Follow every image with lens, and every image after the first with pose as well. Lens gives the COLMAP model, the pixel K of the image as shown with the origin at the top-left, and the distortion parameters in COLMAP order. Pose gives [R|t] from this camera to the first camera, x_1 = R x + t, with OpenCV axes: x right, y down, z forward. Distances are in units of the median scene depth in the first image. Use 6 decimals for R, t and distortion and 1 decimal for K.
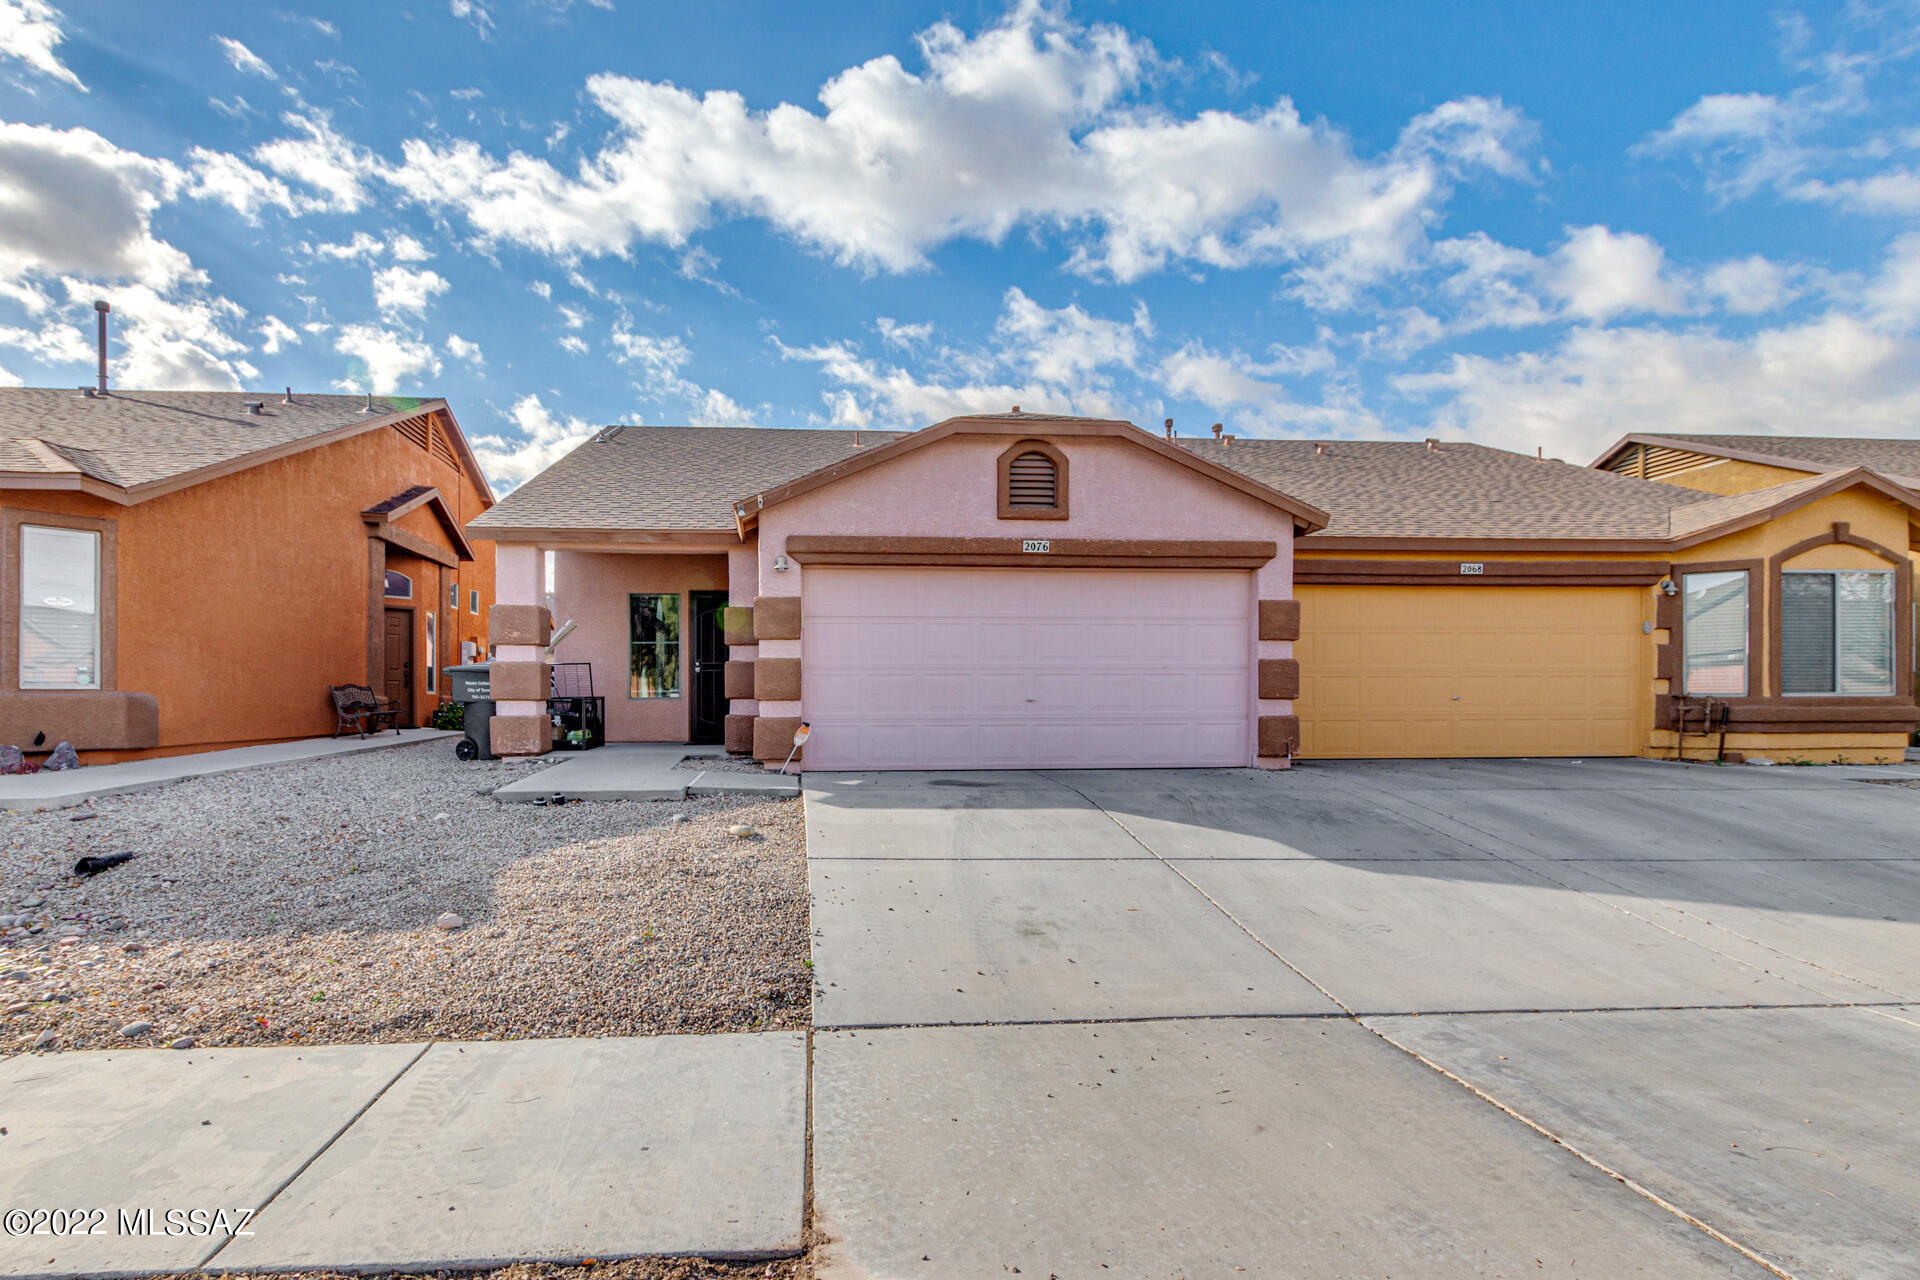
lens RADIAL K [[883.9, 0, 881.9], [0, 883.9, 686.5], [0, 0, 1]] dist [0.004470, -0.003668]
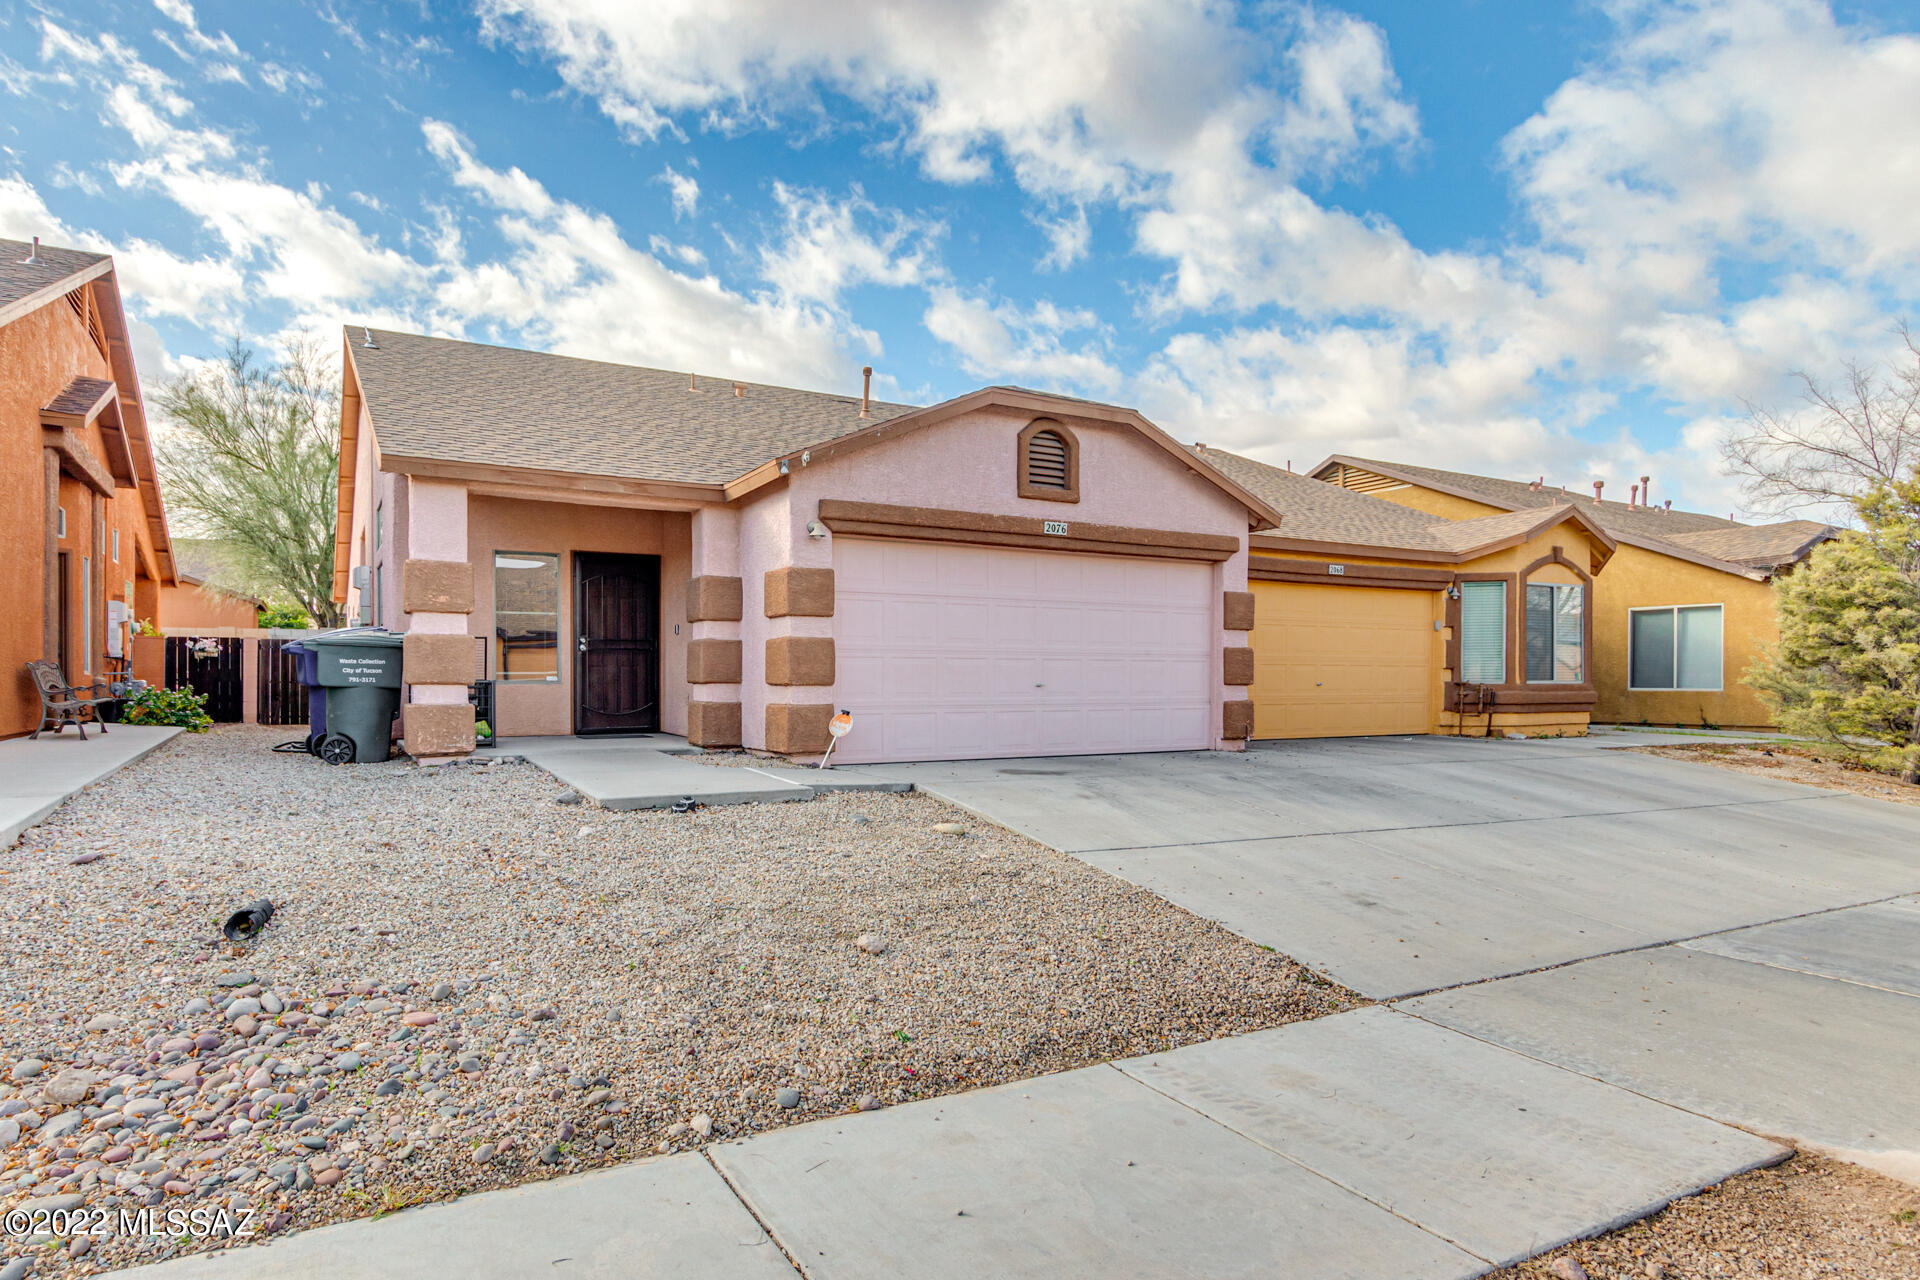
lens RADIAL K [[984.1, 0, 871.1], [0, 984.1, 694.3], [0, 0, 1]] dist [0.009468, -0.005276]
pose [[0.926817, -0.001222, 0.375512, -0.389415], [-0.008508, 0.999670, 0.024251, 0.000371], [-0.375418, -0.025671, 0.926500, 0.056350]]
